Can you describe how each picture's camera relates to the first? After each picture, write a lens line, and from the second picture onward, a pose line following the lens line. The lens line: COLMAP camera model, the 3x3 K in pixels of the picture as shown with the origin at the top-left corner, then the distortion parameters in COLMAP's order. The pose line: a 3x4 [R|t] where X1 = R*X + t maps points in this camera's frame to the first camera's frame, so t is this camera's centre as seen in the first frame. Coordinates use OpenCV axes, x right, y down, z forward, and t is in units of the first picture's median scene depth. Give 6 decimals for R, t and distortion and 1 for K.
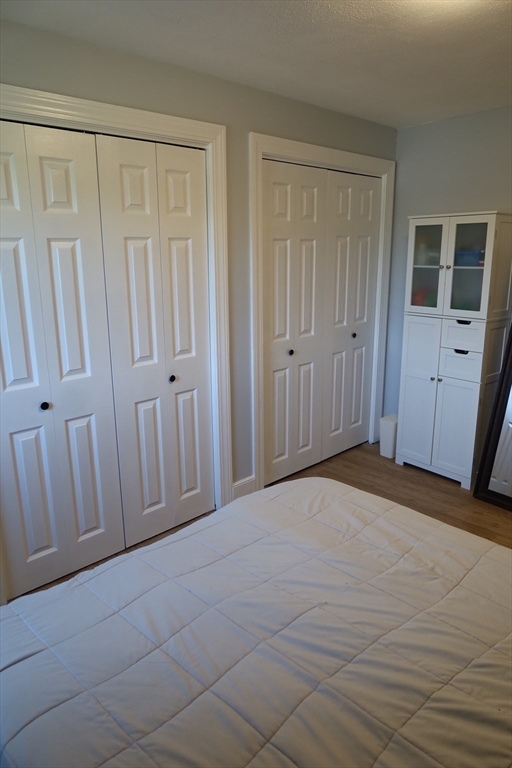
lens RADIAL K [[528.7, 0, 259.4], [0, 528.7, 383.9], [0, 0, 1]] dist [-0.033604, 0.014215]
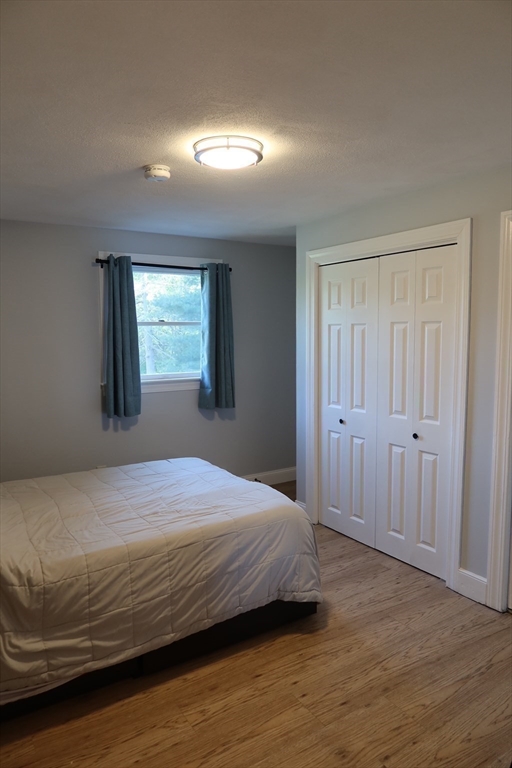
lens RADIAL K [[528.7, 0, 255.3], [0, 528.7, 379.5], [0, 0, 1]] dist [-0.033604, 0.014215]
pose [[-0.202322, 0.101531, -0.974042, 1.177666], [-0.233108, 0.961031, 0.148594, -0.251820], [0.951171, 0.257121, -0.170770, 0.918869]]
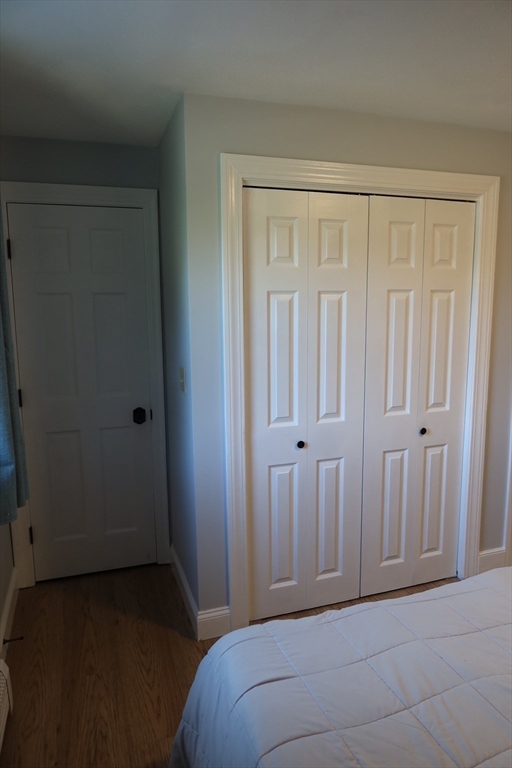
lens RADIAL K [[528.7, 0, 260.8], [0, 528.7, 382.2], [0, 0, 1]] dist [-0.033604, 0.014215]
pose [[0.901996, 0.063282, -0.427081, -0.027638], [-0.104669, 0.991742, -0.074111, 0.004015], [0.418865, 0.111550, 0.901171, -0.016735]]
